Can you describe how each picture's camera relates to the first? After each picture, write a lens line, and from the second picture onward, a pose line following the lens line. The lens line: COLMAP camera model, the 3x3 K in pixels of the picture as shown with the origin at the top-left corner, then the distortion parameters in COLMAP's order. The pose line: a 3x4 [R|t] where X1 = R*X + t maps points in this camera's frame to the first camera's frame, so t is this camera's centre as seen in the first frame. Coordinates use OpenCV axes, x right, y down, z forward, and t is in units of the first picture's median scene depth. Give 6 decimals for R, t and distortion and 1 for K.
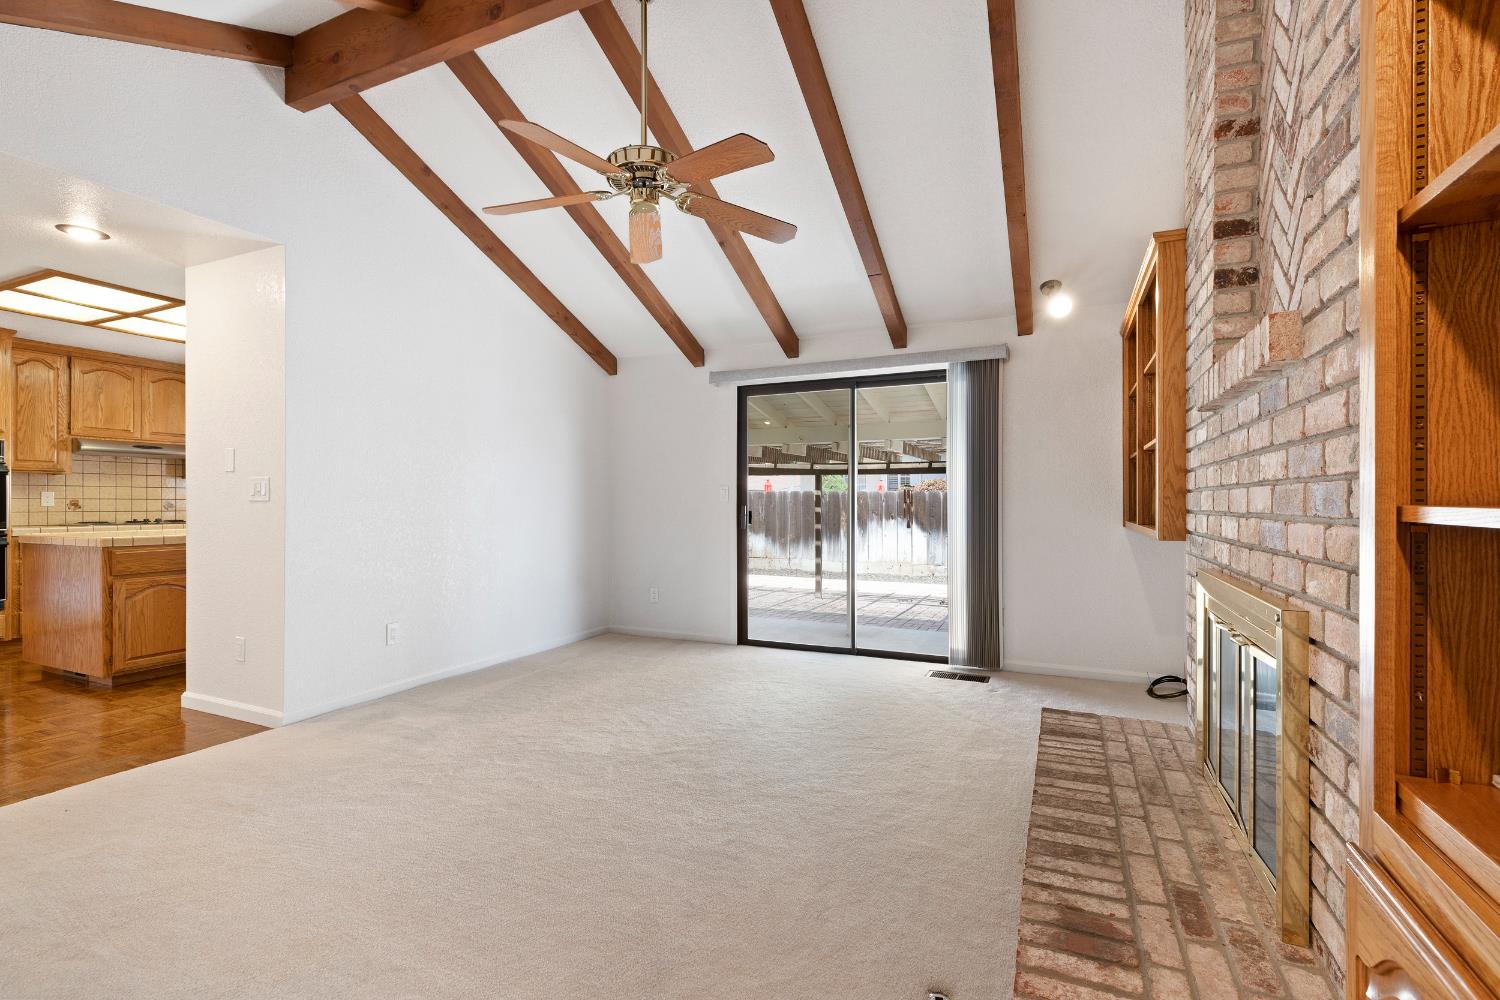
lens RADIAL K [[673.6, 0, 753.8], [0, 673.6, 502.9], [0, 0, 1]] dist [0.004591, -0.000460]
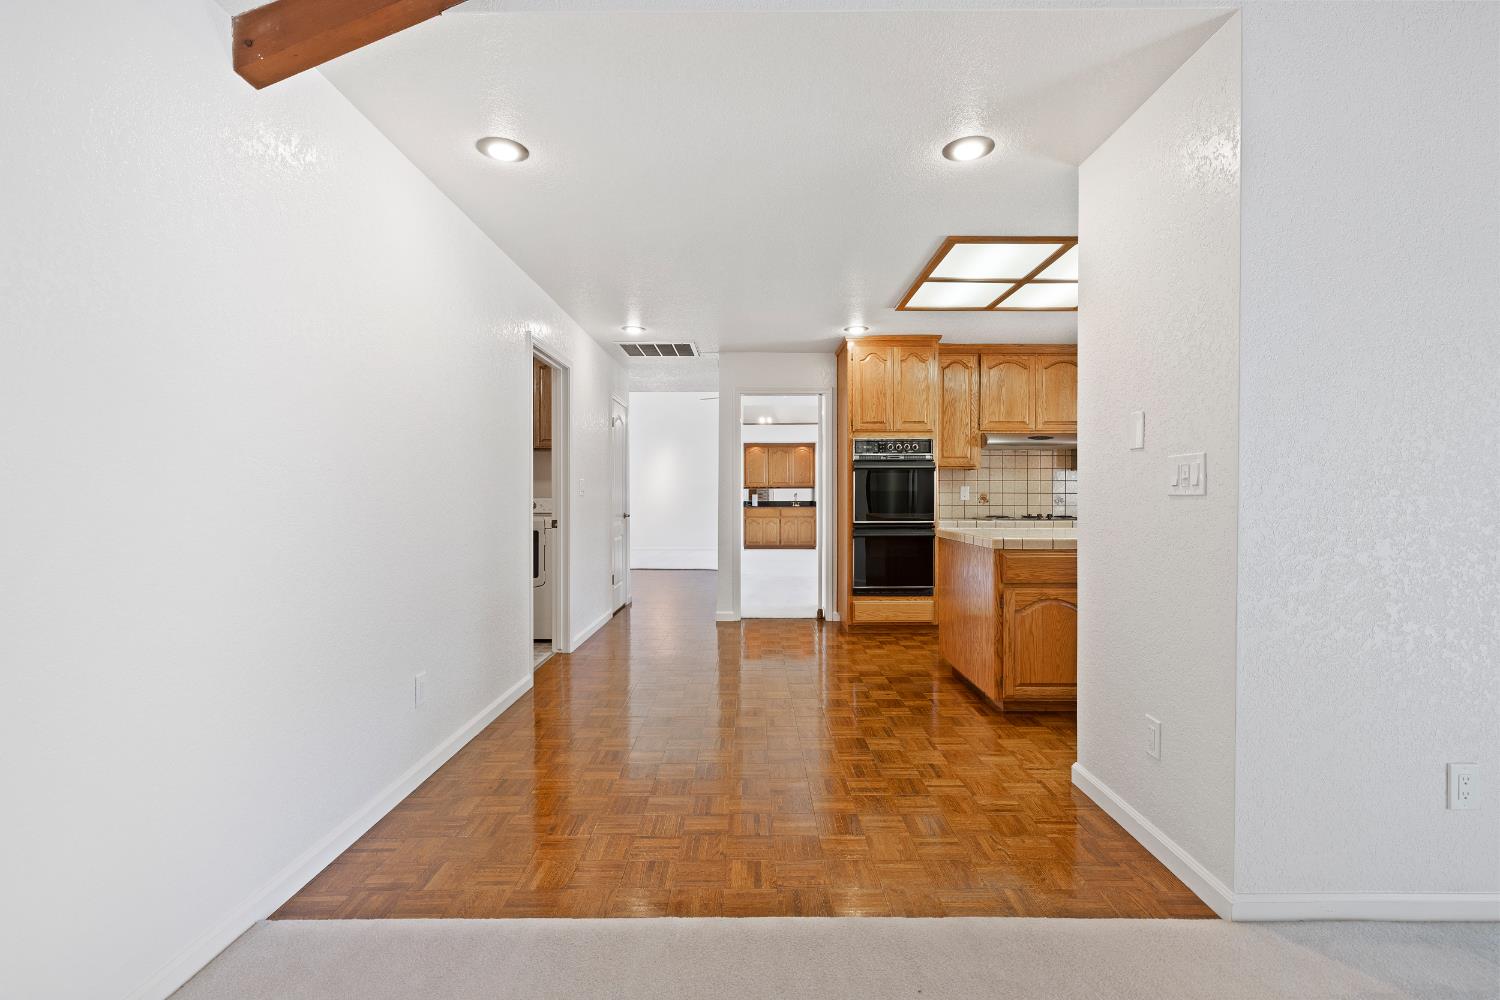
lens RADIAL K [[673.6, 0, 752.3], [0, 673.6, 498.0], [0, 0, 1]] dist [0.004591, -0.000460]
pose [[0.415581, 0.003754, -0.909549, -0.270092], [-0.002426, 0.999992, 0.003019, -0.000904], [0.909553, 0.000952, 0.415587, 0.315000]]
